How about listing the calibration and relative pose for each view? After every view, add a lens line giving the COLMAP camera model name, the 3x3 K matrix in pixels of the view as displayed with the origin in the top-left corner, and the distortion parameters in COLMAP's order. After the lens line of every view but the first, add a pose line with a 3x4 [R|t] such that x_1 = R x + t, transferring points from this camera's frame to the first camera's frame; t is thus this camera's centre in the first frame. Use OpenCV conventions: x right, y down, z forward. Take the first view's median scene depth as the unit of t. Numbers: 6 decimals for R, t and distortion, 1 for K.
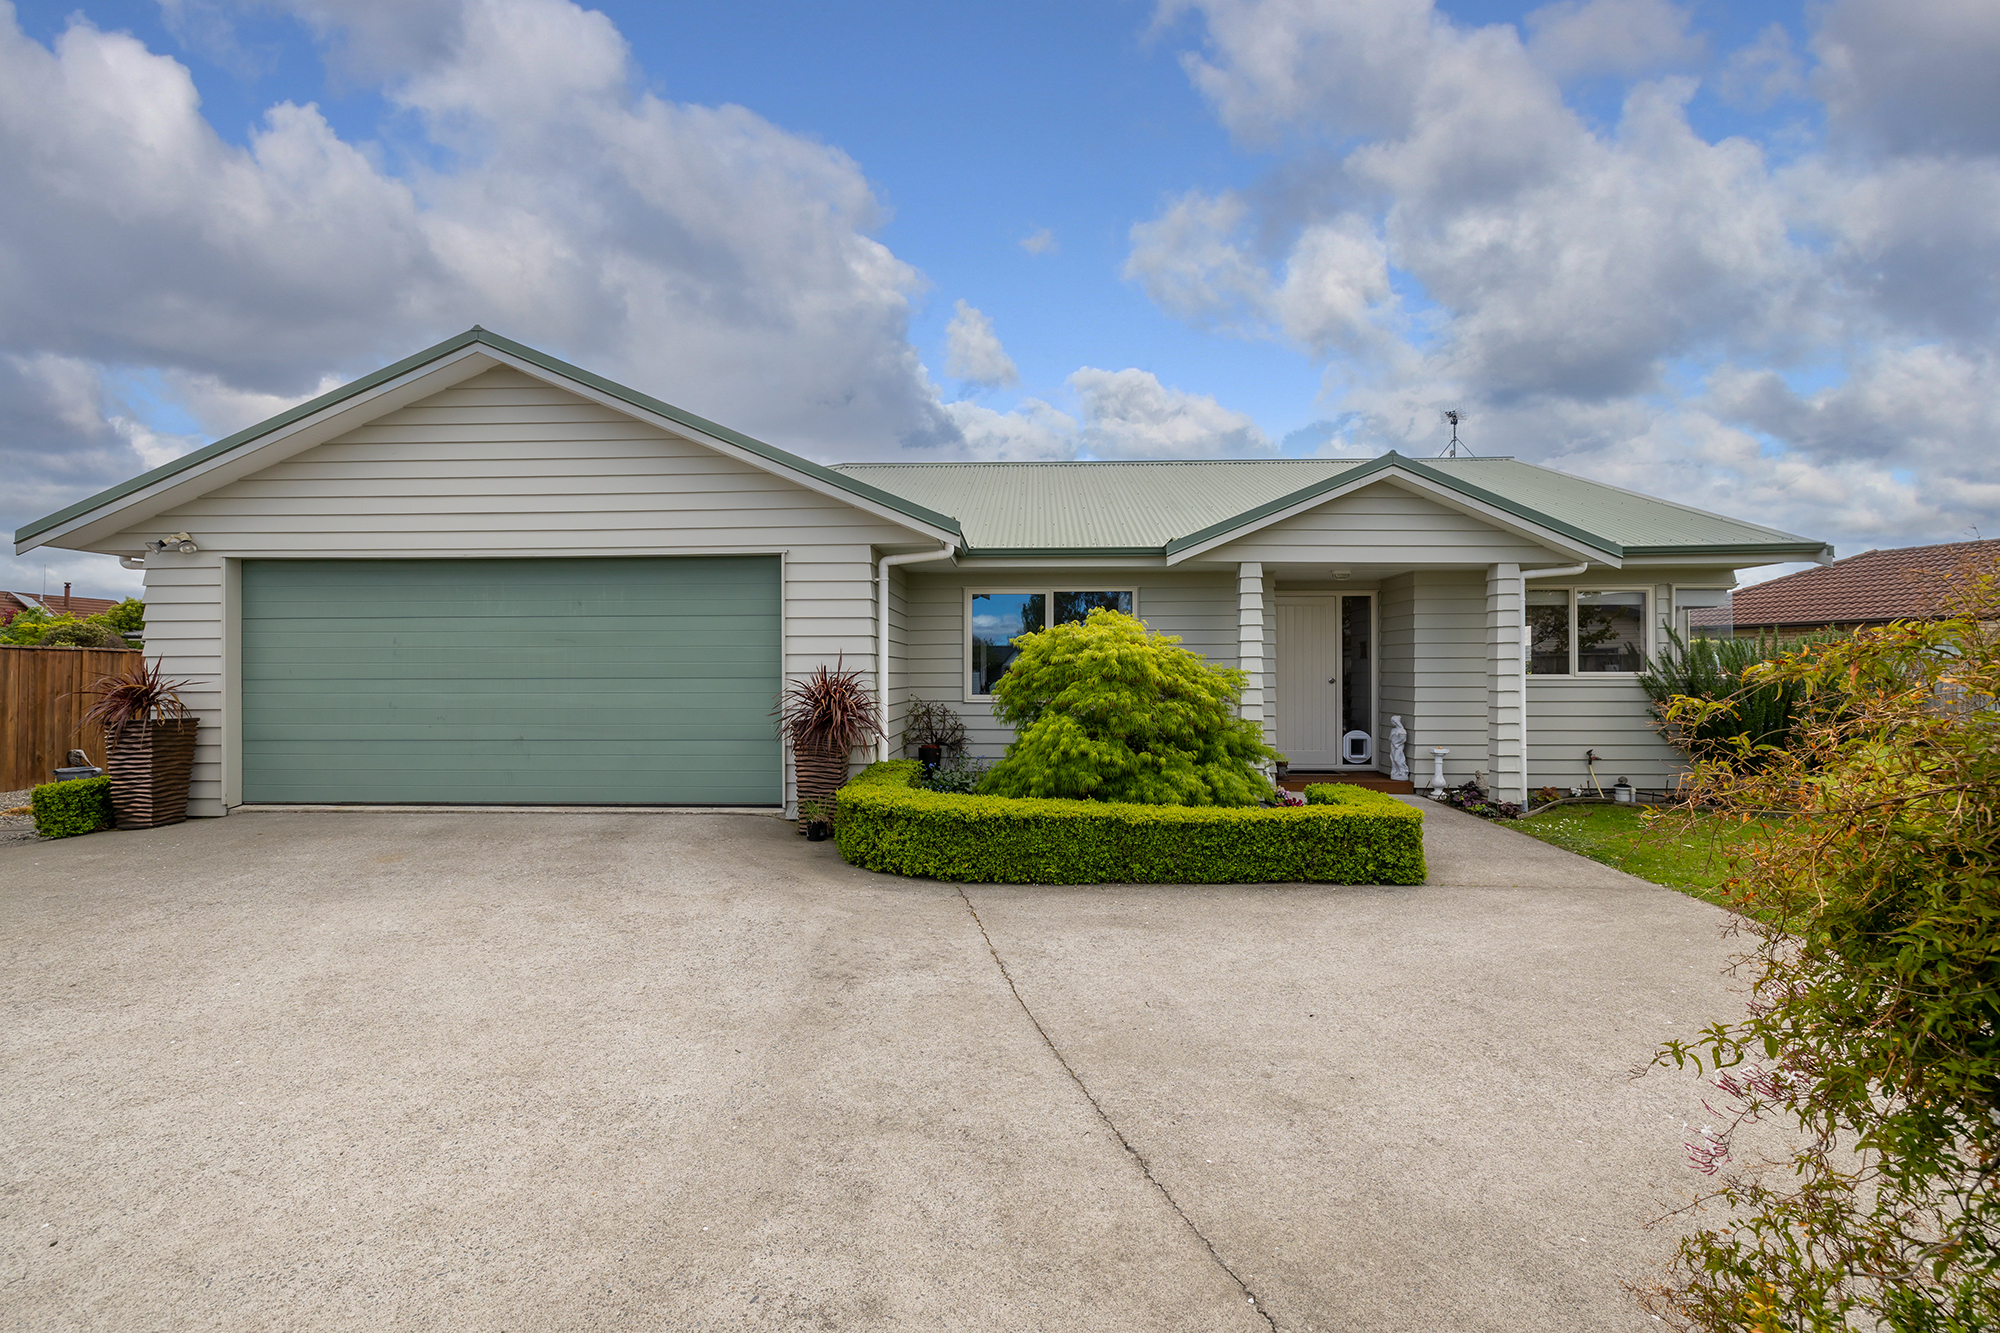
lens RADIAL K [[848.8, 0, 1000.0], [0, 848.8, 666.5], [0, 0, 1]] dist [0.000153, -0.000061]
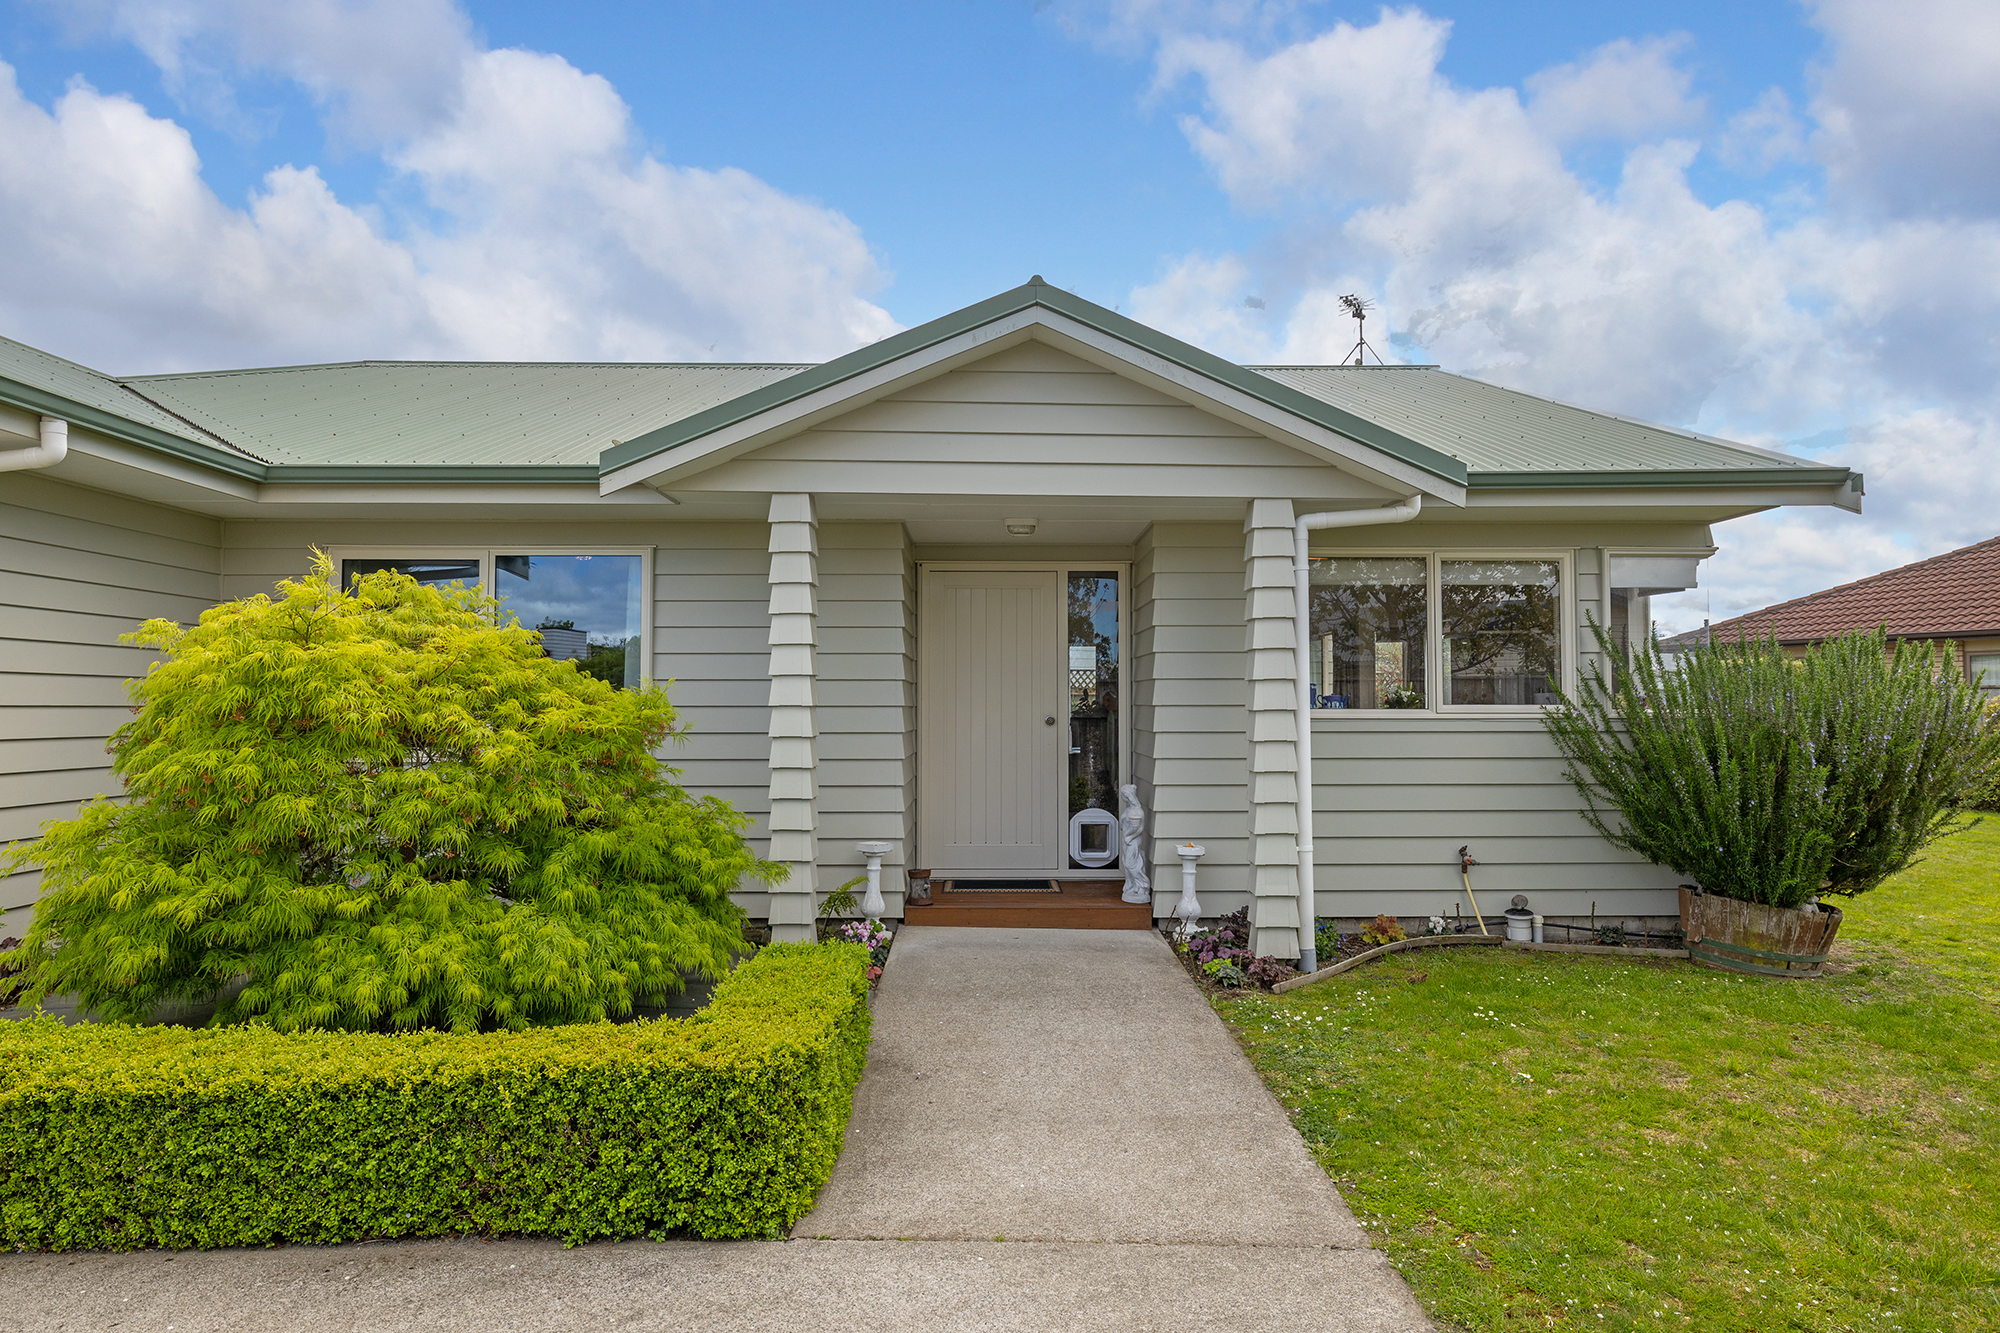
lens RADIAL K [[1124.1, 0, 1000.0], [0, 1124.1, 666.5], [0, 0, 1]] dist [-0.000052, -0.000369]
pose [[0.998512, 0.002851, 0.054451, 0.386560], [-0.001343, 0.999615, -0.027705, 0.002073], [-0.054509, 0.027590, 0.998132, 0.309373]]
